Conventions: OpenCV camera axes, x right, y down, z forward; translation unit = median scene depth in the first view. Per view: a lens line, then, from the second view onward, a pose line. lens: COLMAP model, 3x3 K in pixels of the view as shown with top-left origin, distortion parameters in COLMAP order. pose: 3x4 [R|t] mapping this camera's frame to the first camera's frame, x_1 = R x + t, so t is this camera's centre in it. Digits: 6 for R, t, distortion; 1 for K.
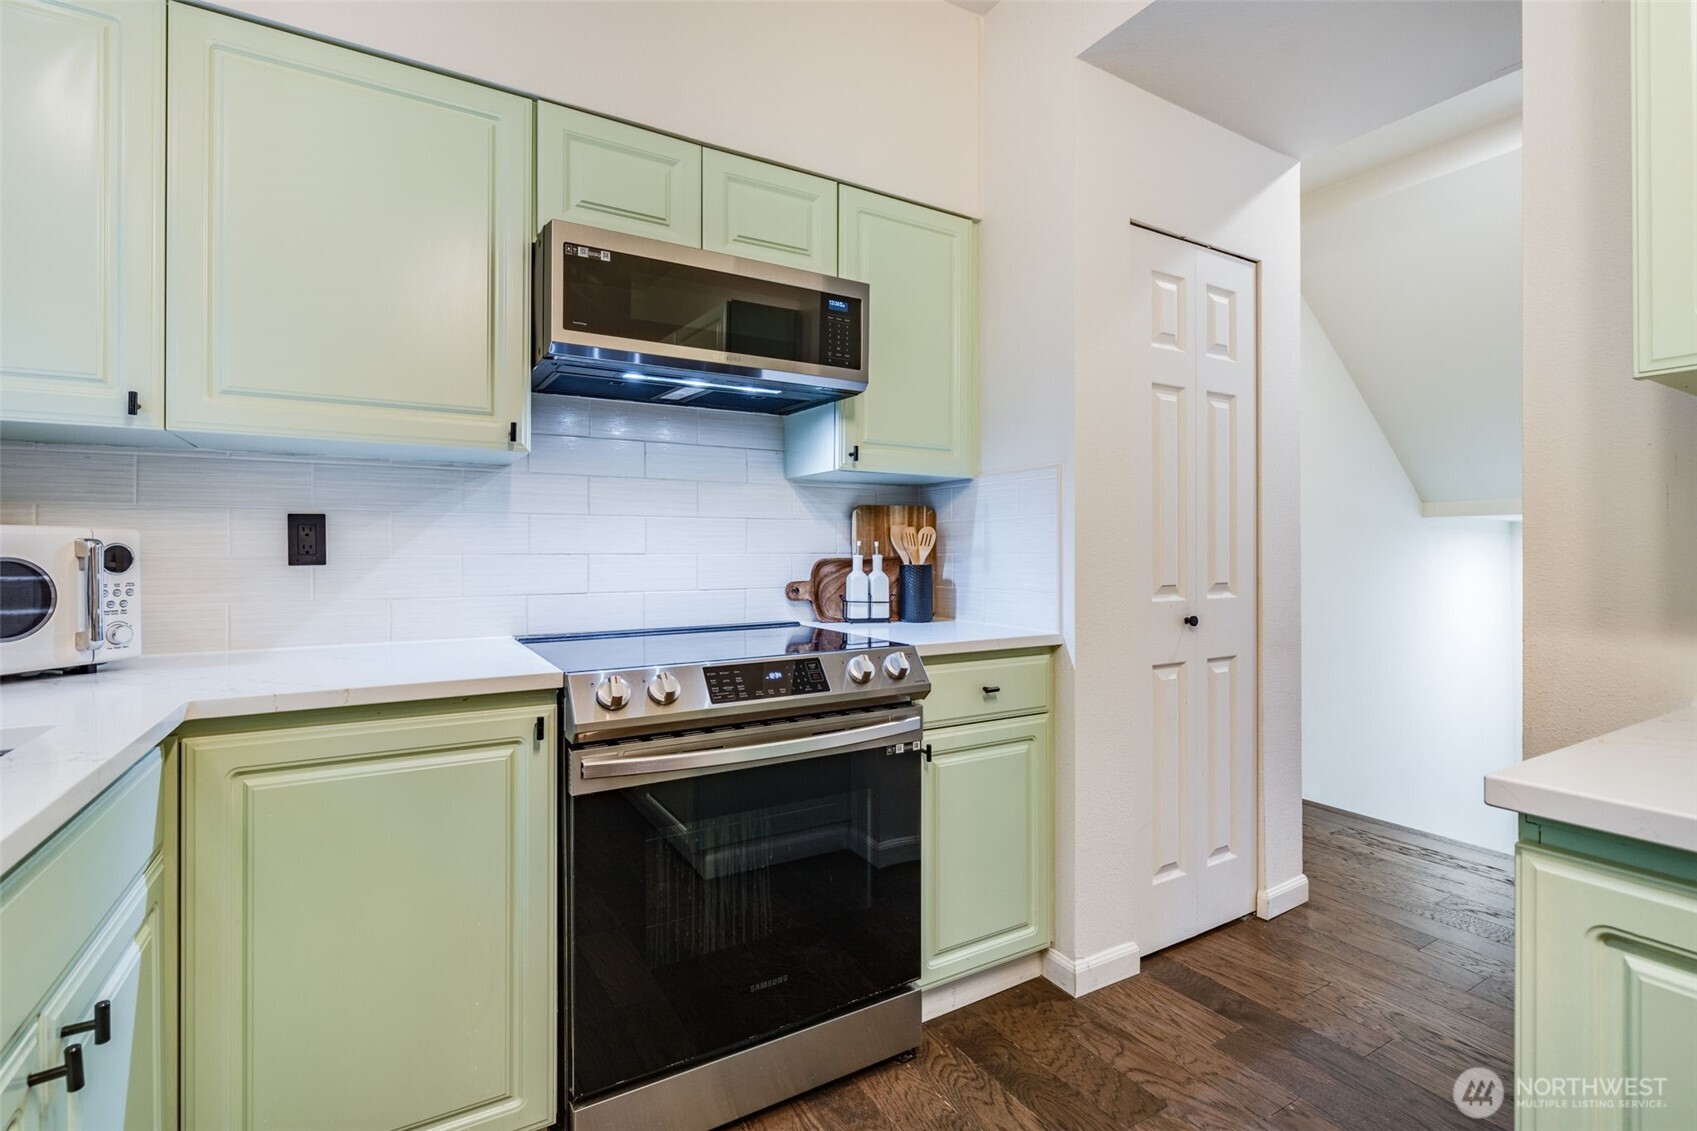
lens RADIAL K [[778.6, 0, 844.3], [0, 778.6, 551.9], [0, 0, 1]] dist [-0.010525, 0.001552]
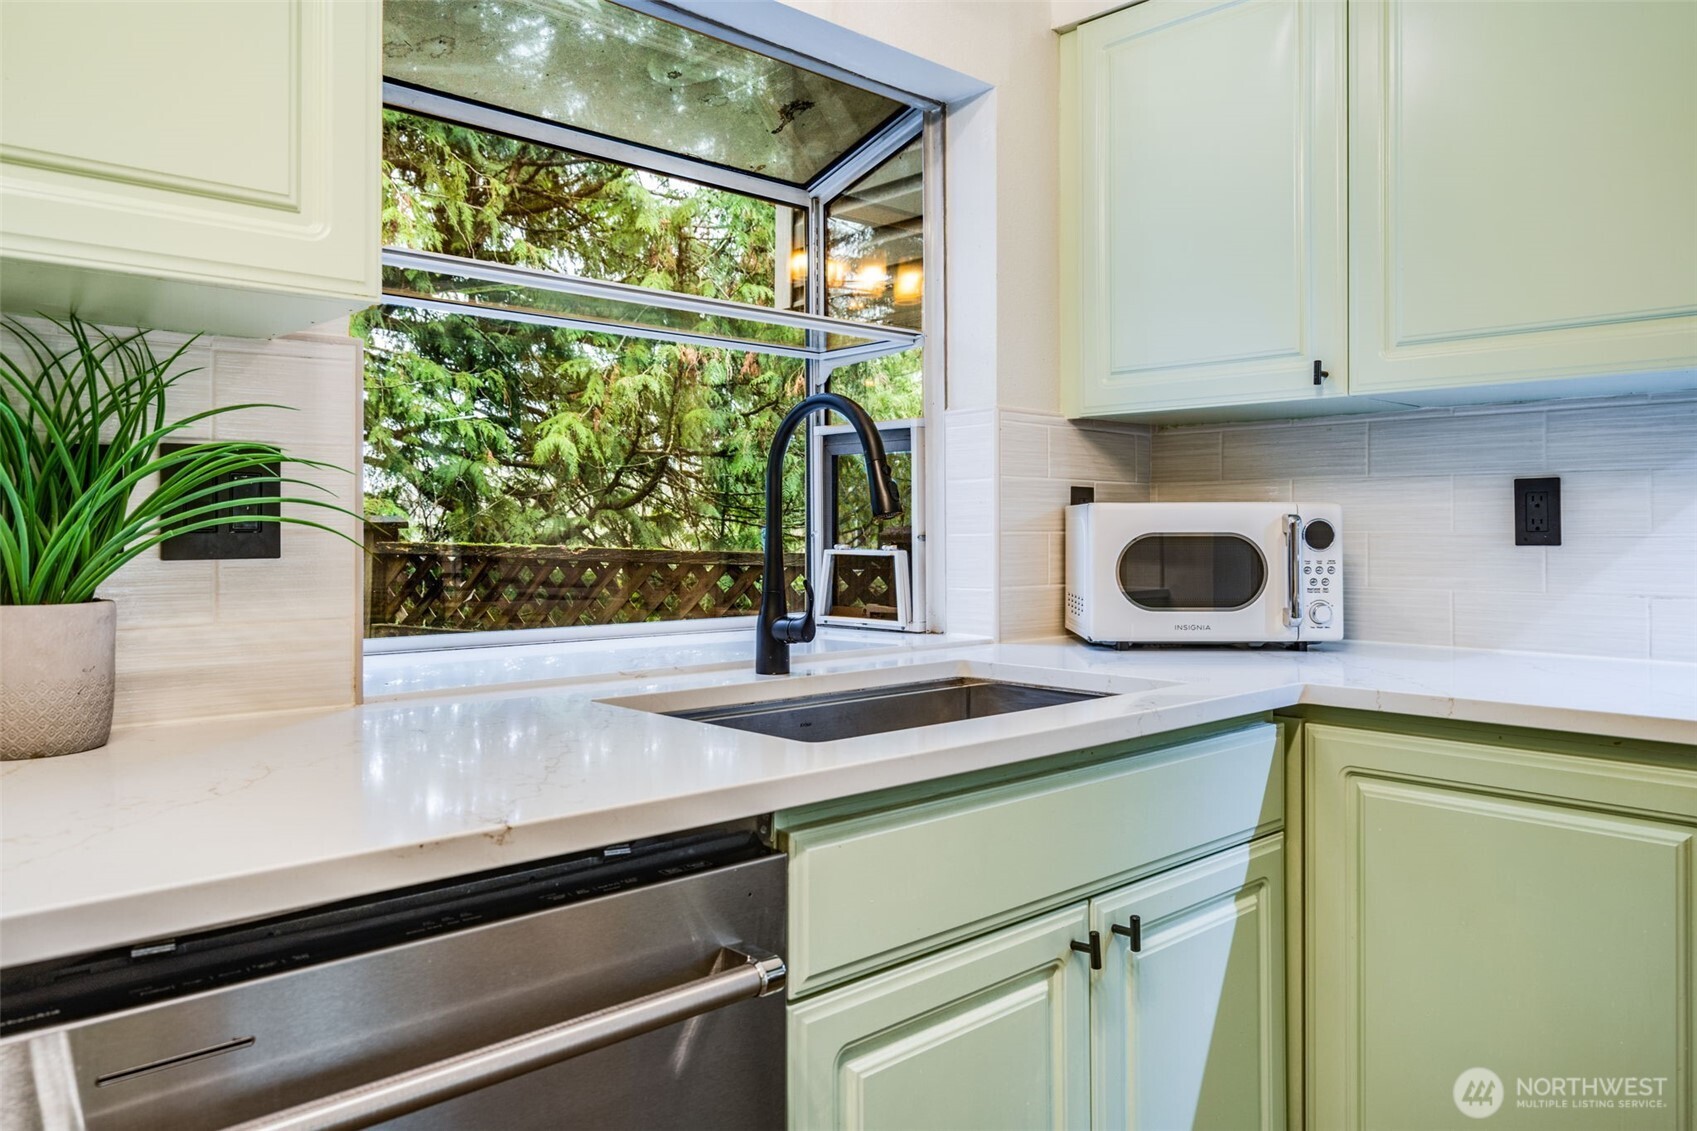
lens RADIAL K [[1224.2, 0, 854.3], [0, 1224.2, 519.2], [0, 0, 1]] dist [-0.000986, 0.001394]
pose [[0.216295, -0.006372, -0.976307, 0.334914], [-0.003190, 0.999969, -0.007234, 0.001949], [0.976323, 0.004679, 0.216268, 0.085473]]
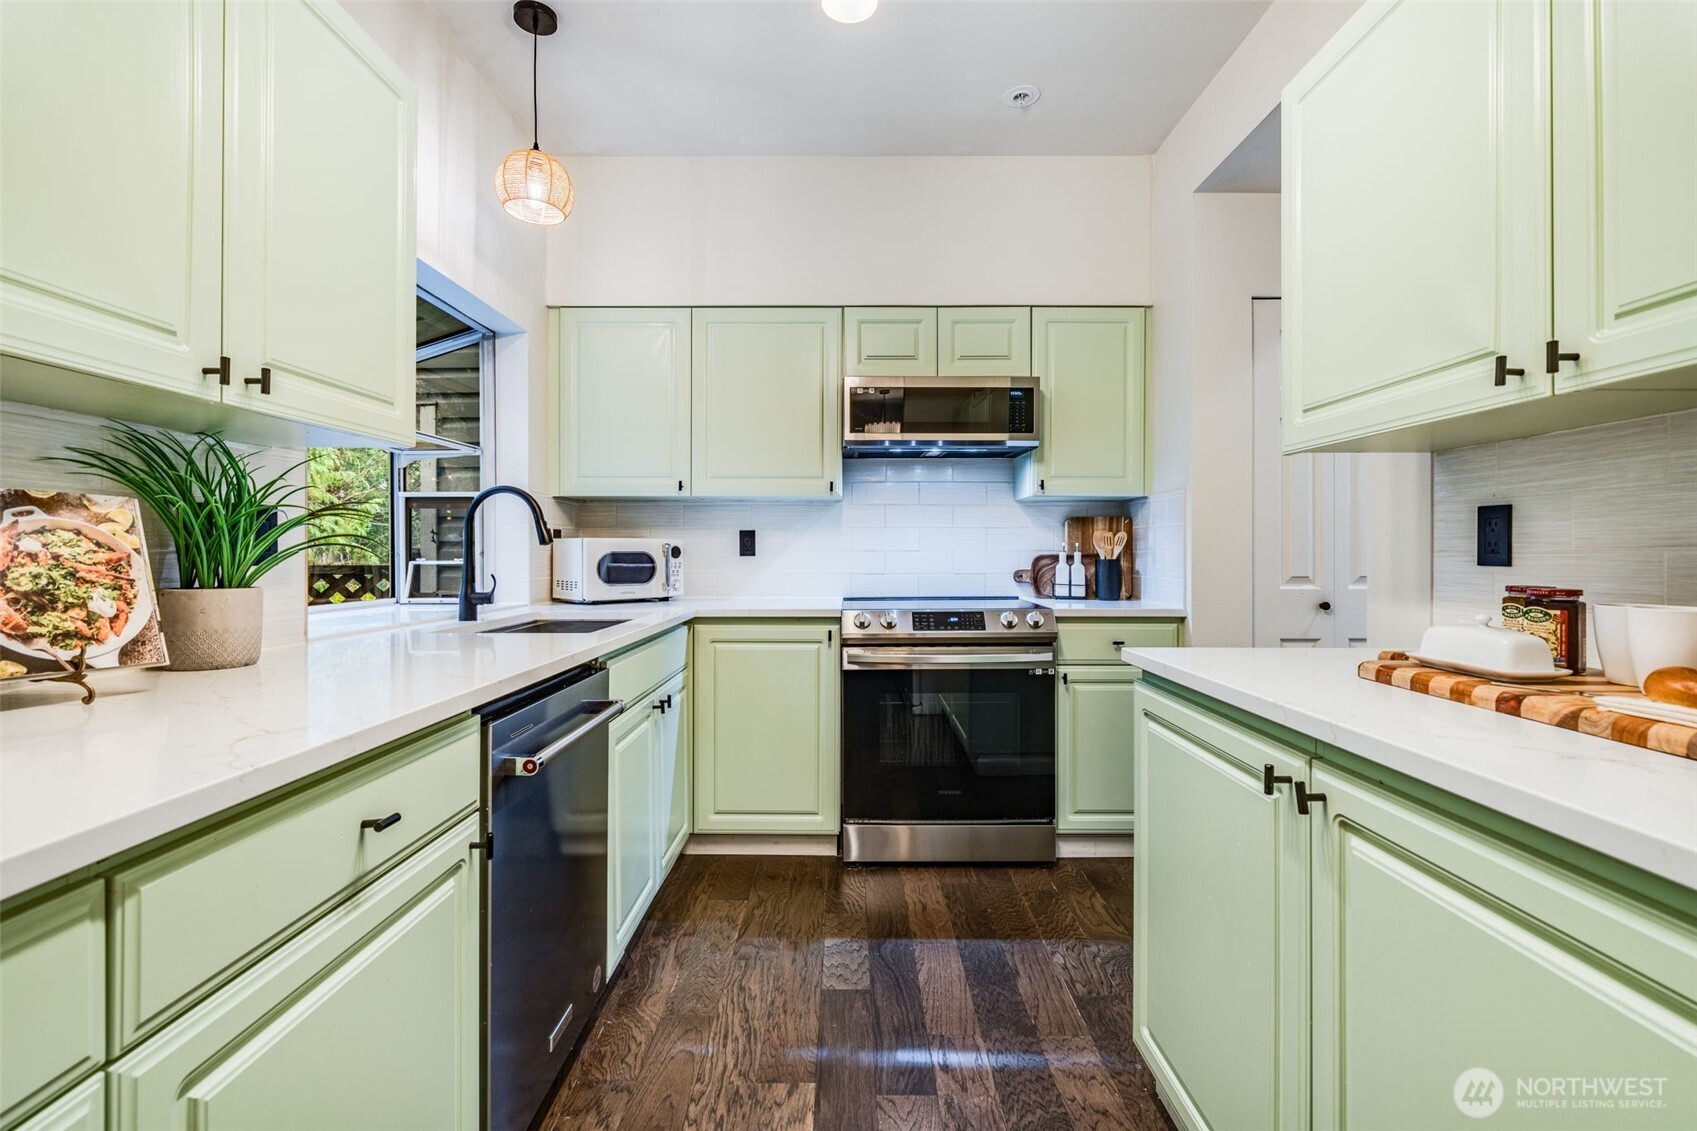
lens RADIAL K [[778.6, 0, 849.2], [0, 778.6, 556.6], [0, 0, 1]] dist [-0.010525, 0.001552]
pose [[0.856171, 0.005420, -0.516663, 0.567635], [-0.002336, 0.999975, 0.006619, 0.004679], [0.516687, -0.004460, 0.856163, -0.582654]]
